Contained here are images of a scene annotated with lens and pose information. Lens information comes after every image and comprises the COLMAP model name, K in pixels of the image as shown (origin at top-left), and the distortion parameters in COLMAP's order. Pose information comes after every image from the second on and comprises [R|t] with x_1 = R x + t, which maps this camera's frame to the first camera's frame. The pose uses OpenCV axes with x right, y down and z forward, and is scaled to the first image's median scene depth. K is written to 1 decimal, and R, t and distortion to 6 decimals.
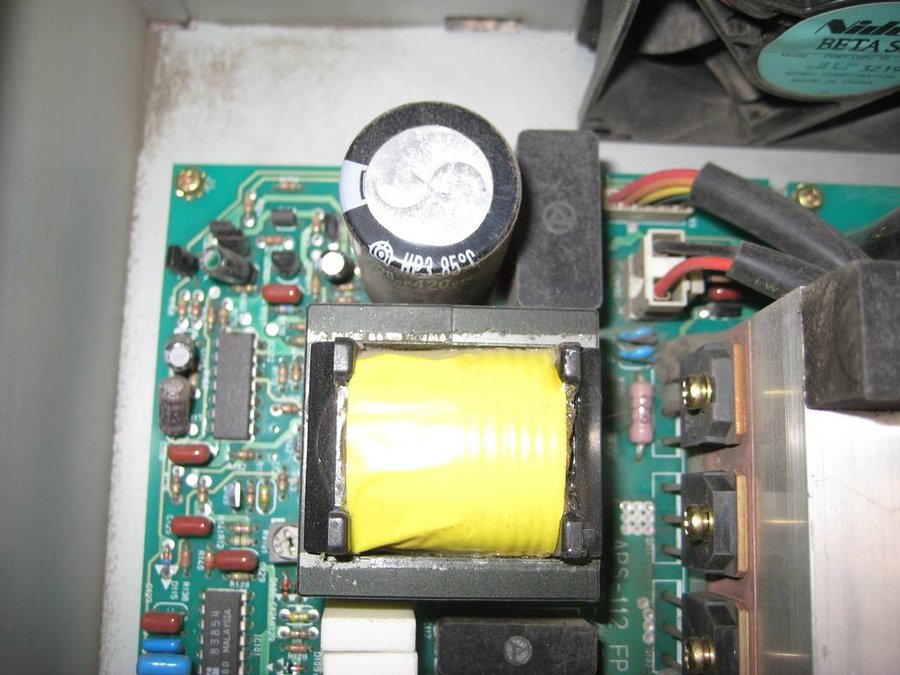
lens RADIAL K [[974.5, 0, 450.0], [0, 974.5, 337.5], [0, 0, 1]] dist [-0.171410, 0.362679]
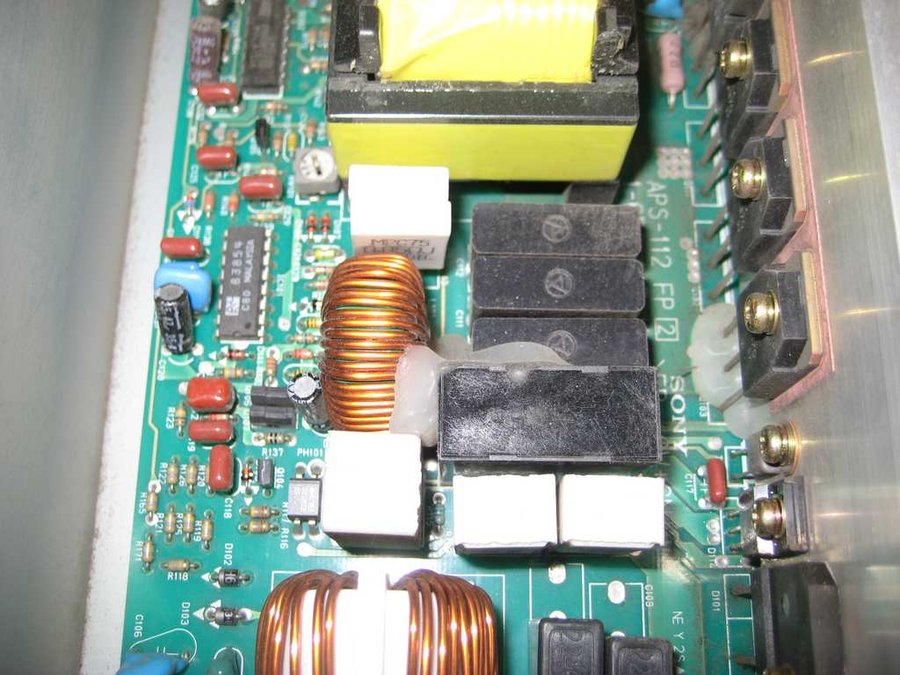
lens RADIAL K [[974.5, 0, 450.0], [0, 974.5, 337.5], [0, 0, 1]] dist [-0.171410, 0.362679]
pose [[0.999658, -0.016462, -0.020302, -0.014786], [0.013000, 0.986997, -0.160210, 0.524589], [0.022675, 0.159892, 0.986874, 0.066034]]
